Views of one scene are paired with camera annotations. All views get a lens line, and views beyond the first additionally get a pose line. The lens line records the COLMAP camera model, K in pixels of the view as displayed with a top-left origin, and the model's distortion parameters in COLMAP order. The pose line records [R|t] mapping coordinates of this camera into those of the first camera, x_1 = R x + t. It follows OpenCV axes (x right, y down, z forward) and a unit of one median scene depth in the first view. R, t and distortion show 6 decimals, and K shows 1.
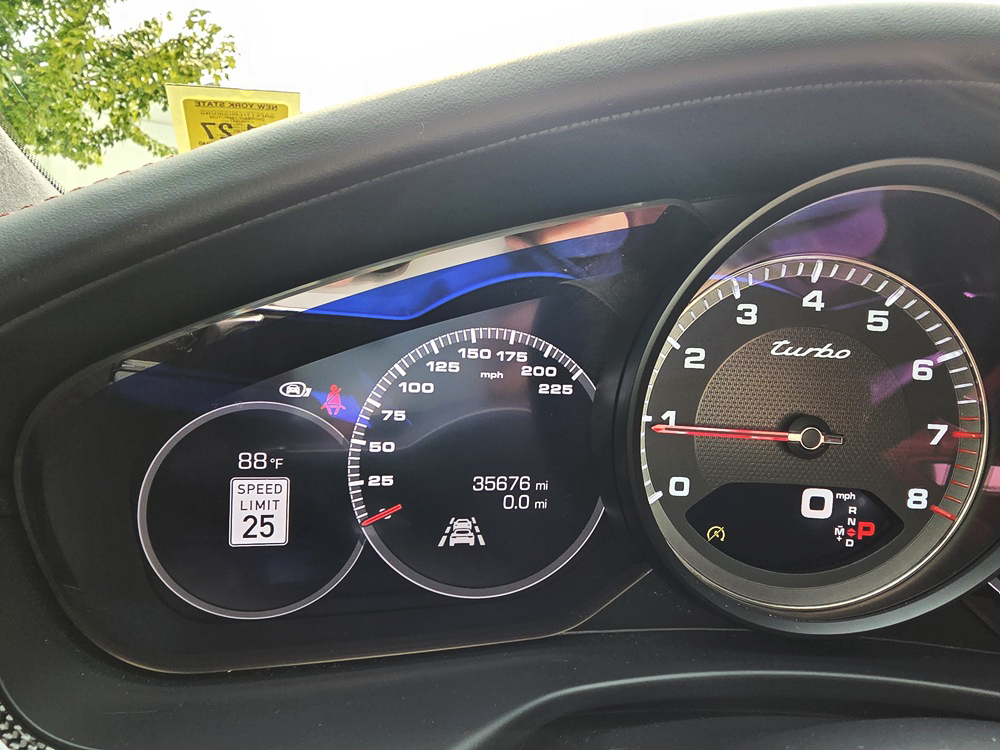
lens RADIAL K [[672.2, 0, 500.0], [0, 672.2, 375.0], [0, 0, 1]] dist [0.002032, 0.001037]
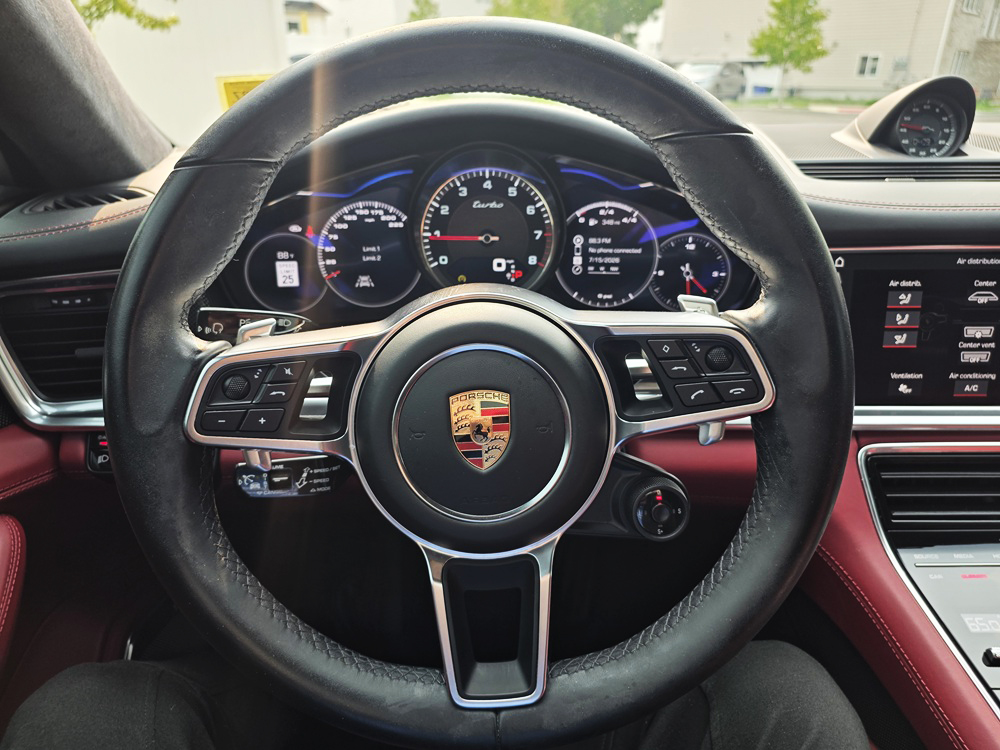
lens RADIAL K [[670.8, 0, 500.0], [0, 670.8, 375.0], [0, 0, 1]] dist [0.029215, -0.018616]
pose [[0.998668, -0.041584, -0.030543, 0.559985], [0.046900, 0.978378, 0.201436, 0.087859], [0.021506, -0.202600, 0.979025, -1.708710]]
